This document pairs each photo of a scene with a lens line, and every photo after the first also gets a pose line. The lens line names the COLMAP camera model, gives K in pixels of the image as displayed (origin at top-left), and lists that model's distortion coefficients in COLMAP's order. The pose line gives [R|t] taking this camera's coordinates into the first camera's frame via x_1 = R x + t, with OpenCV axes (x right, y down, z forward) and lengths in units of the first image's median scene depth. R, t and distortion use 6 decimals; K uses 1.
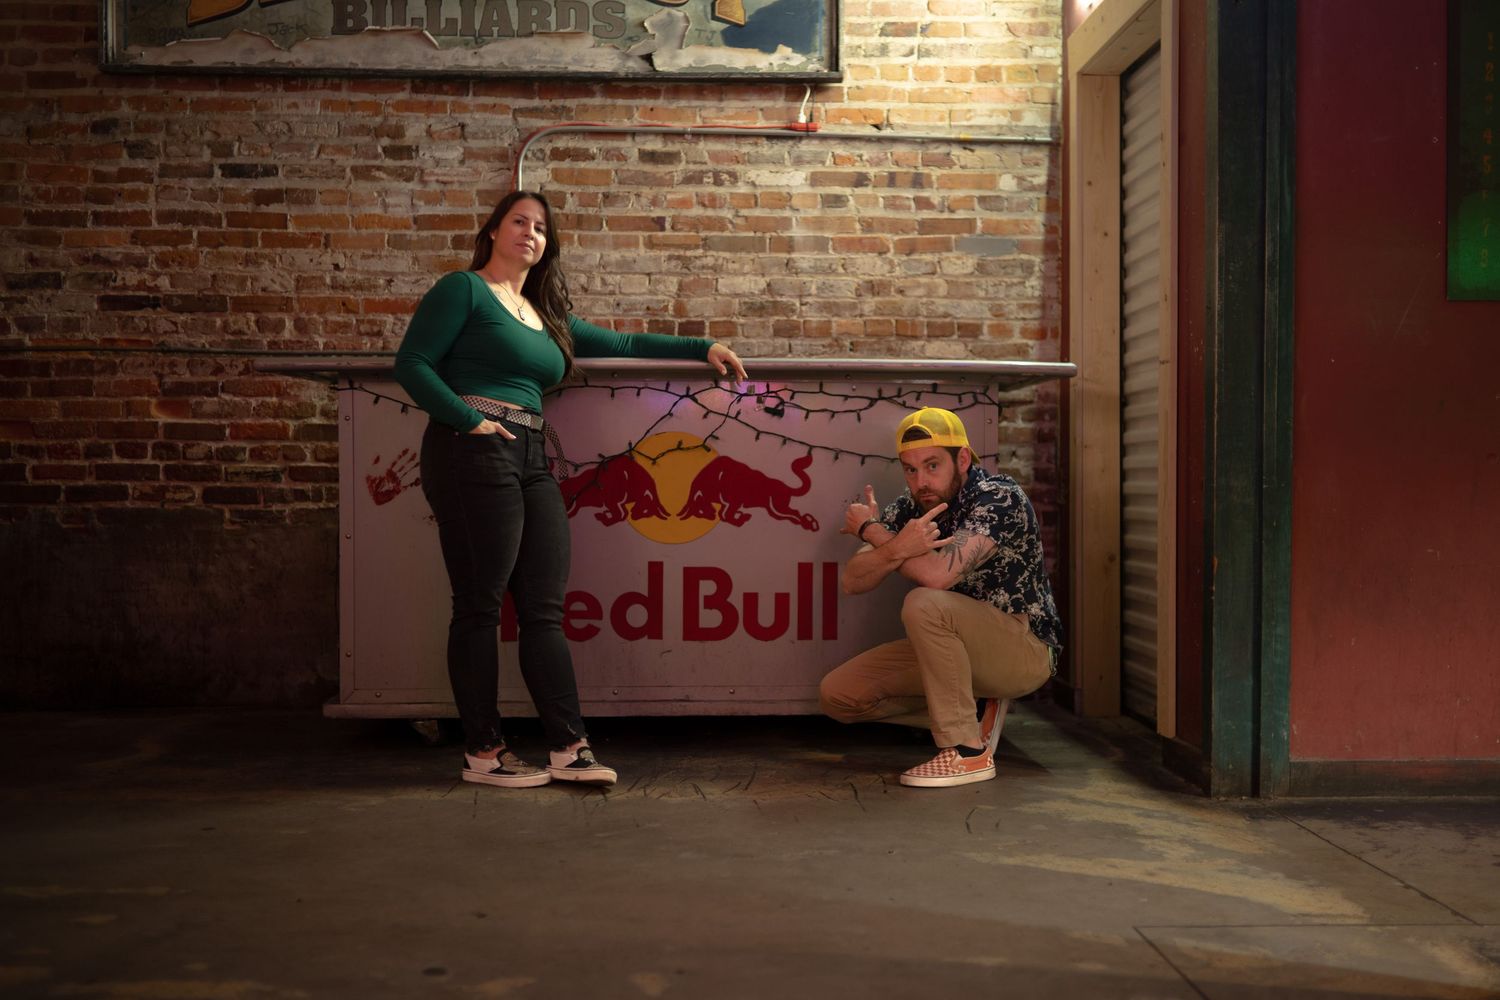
lens RADIAL K [[1504.5, 0, 763.1], [0, 1504.5, 490.7], [0, 0, 1]] dist [0.018210, 0.000000]
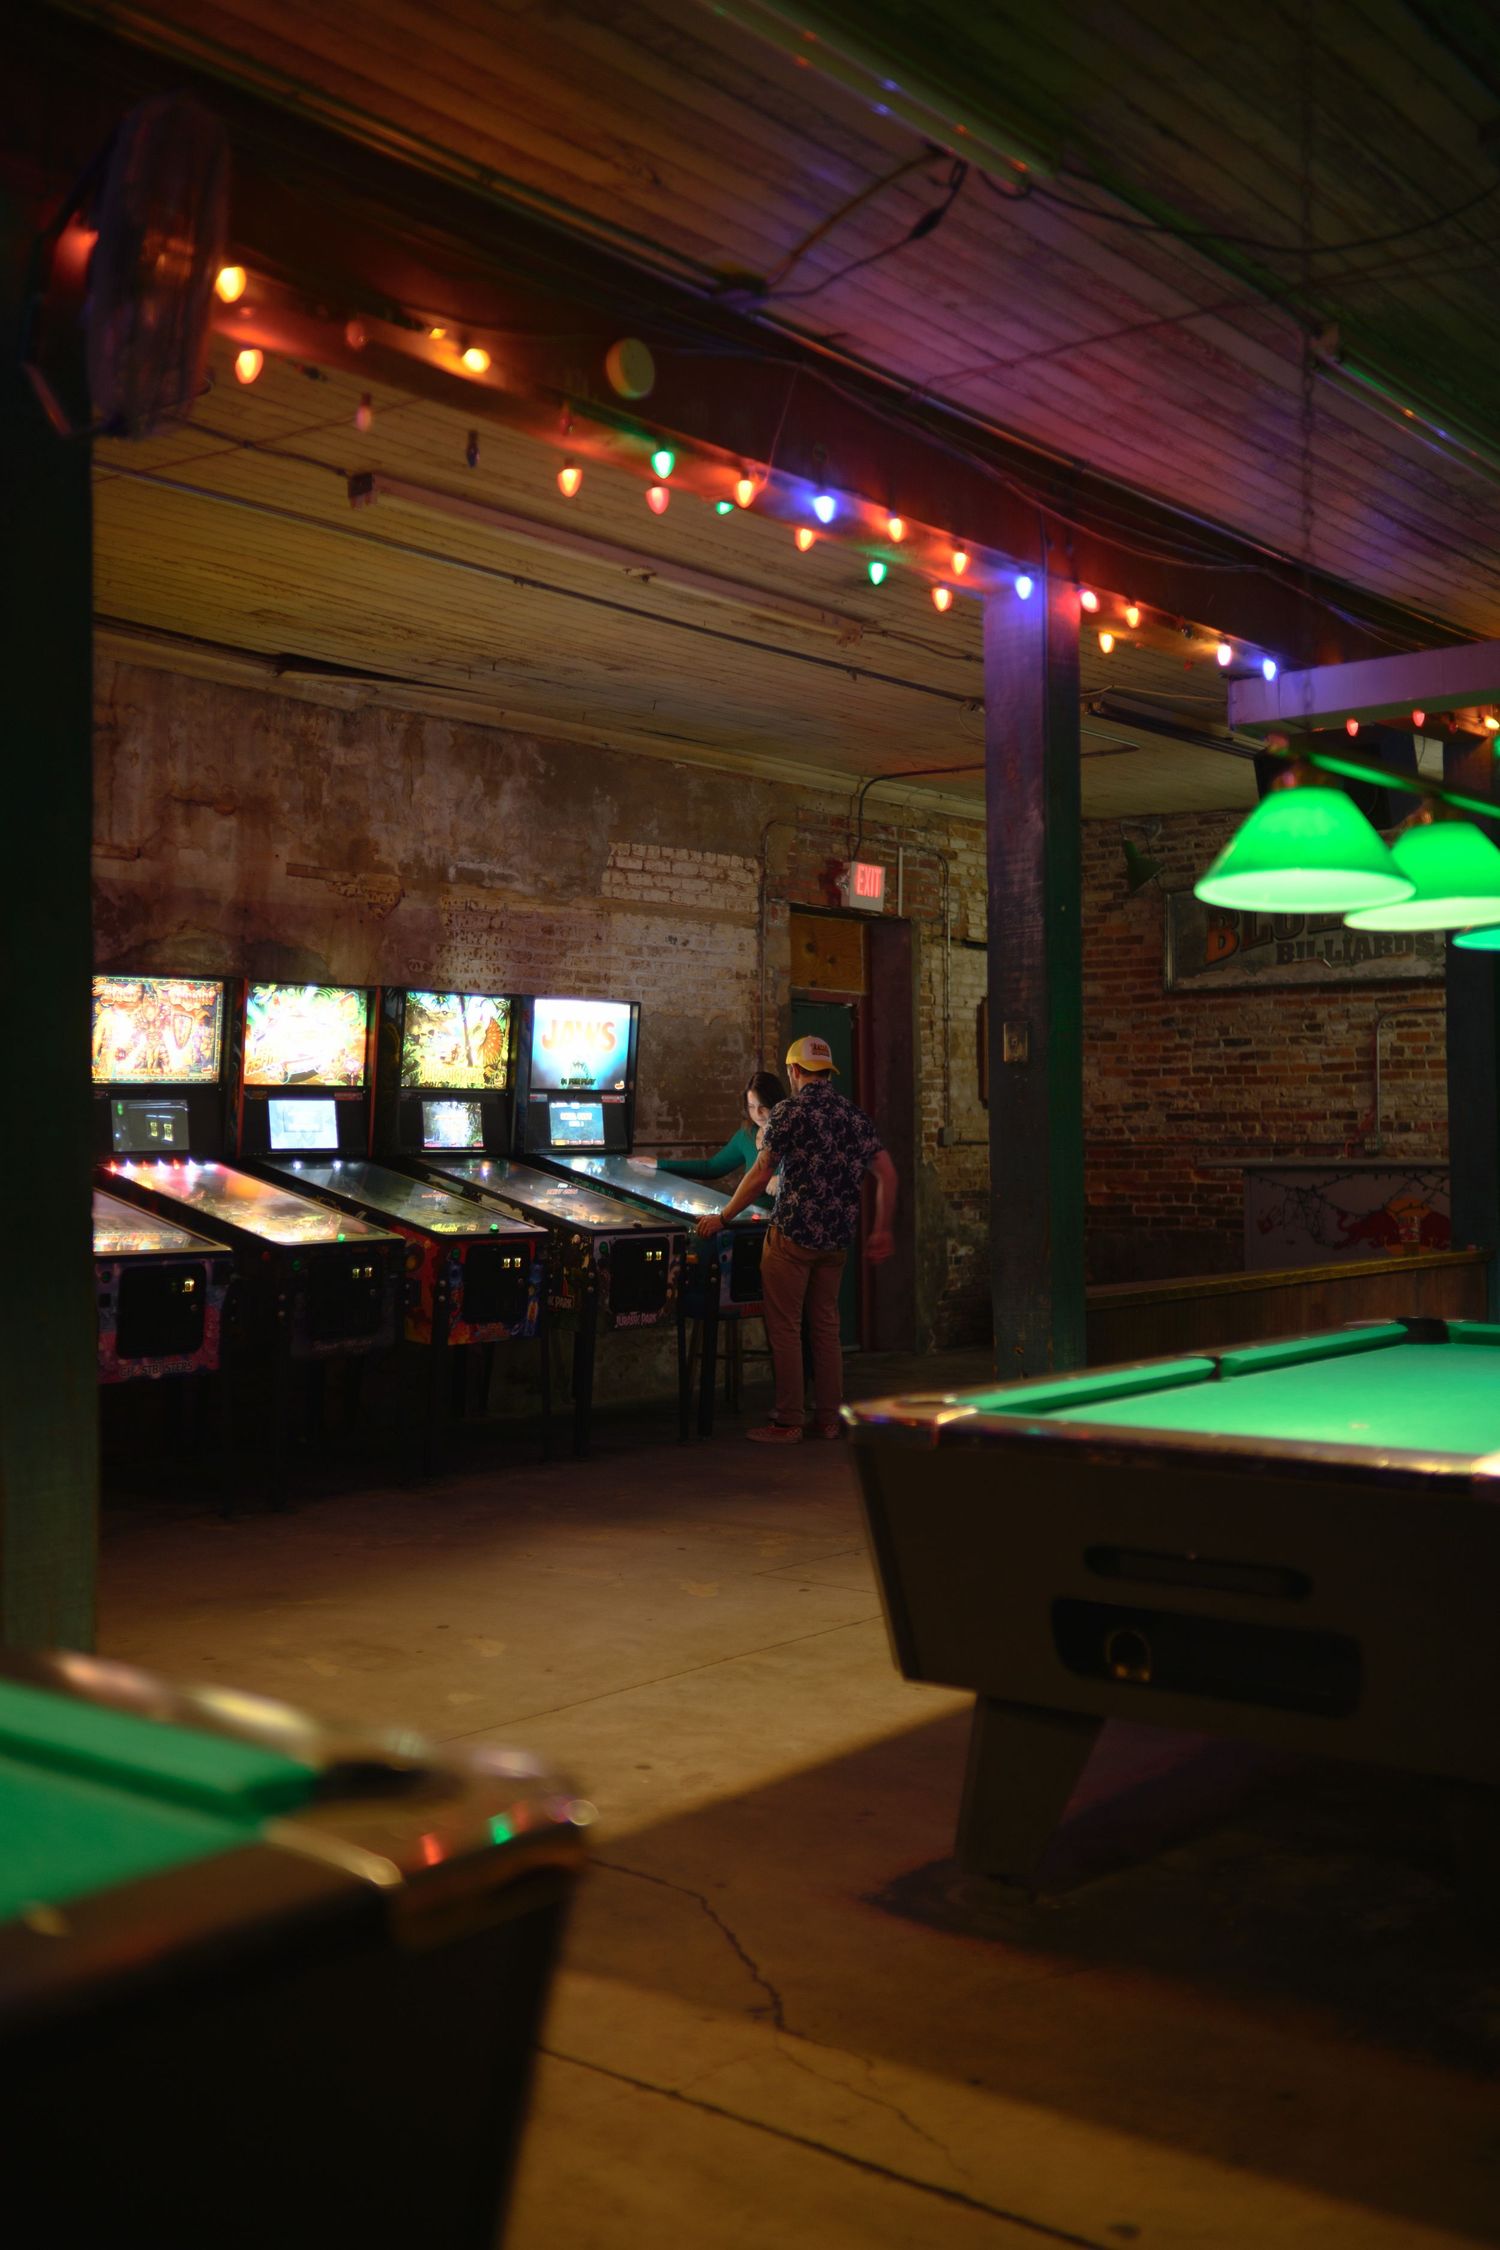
lens RADIAL K [[2256.7, 0, 758.8], [0, 2256.7, 1104.8], [0, 0, 1]] dist [0.018210, 0.000000]
pose [[0.733510, -0.016923, -0.679468, 1.058449], [0.006639, 0.999821, -0.017736, -0.093847], [0.679646, 0.008499, 0.733491, -1.345664]]
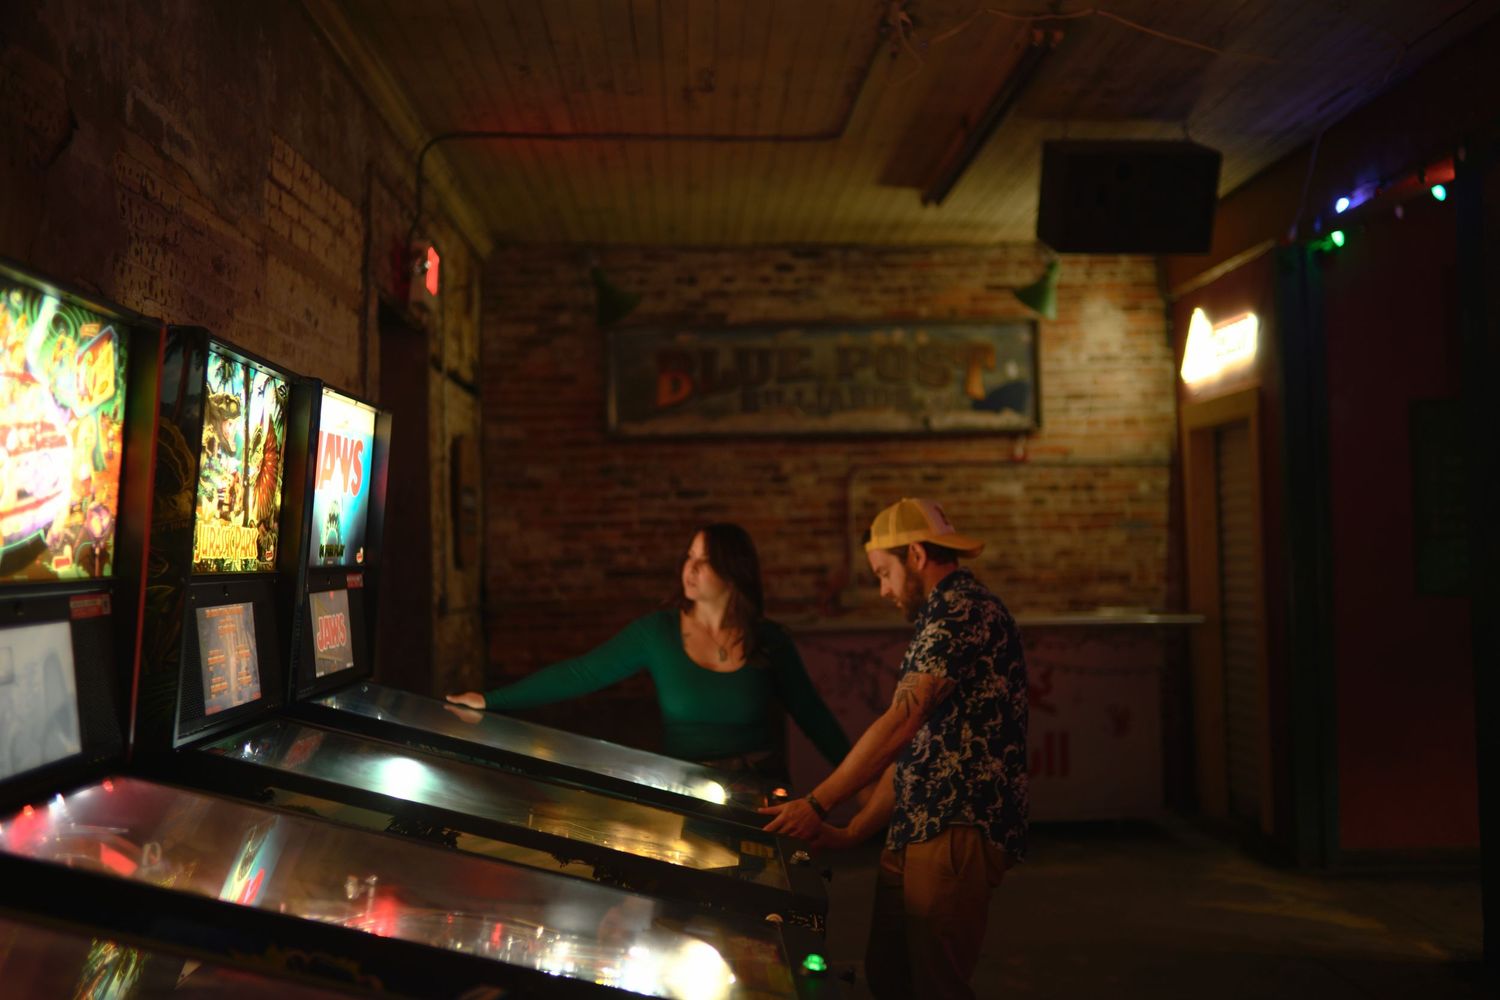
lens RADIAL K [[1504.5, 0, 744.6], [0, 1504.5, 486.8], [0, 0, 1]] dist [0.018210, 0.000000]
pose [[0.999255, -0.021319, -0.032169, -0.226047], [0.020000, 0.998967, -0.040792, -0.149615], [0.033005, 0.040118, 0.998650, -0.673067]]
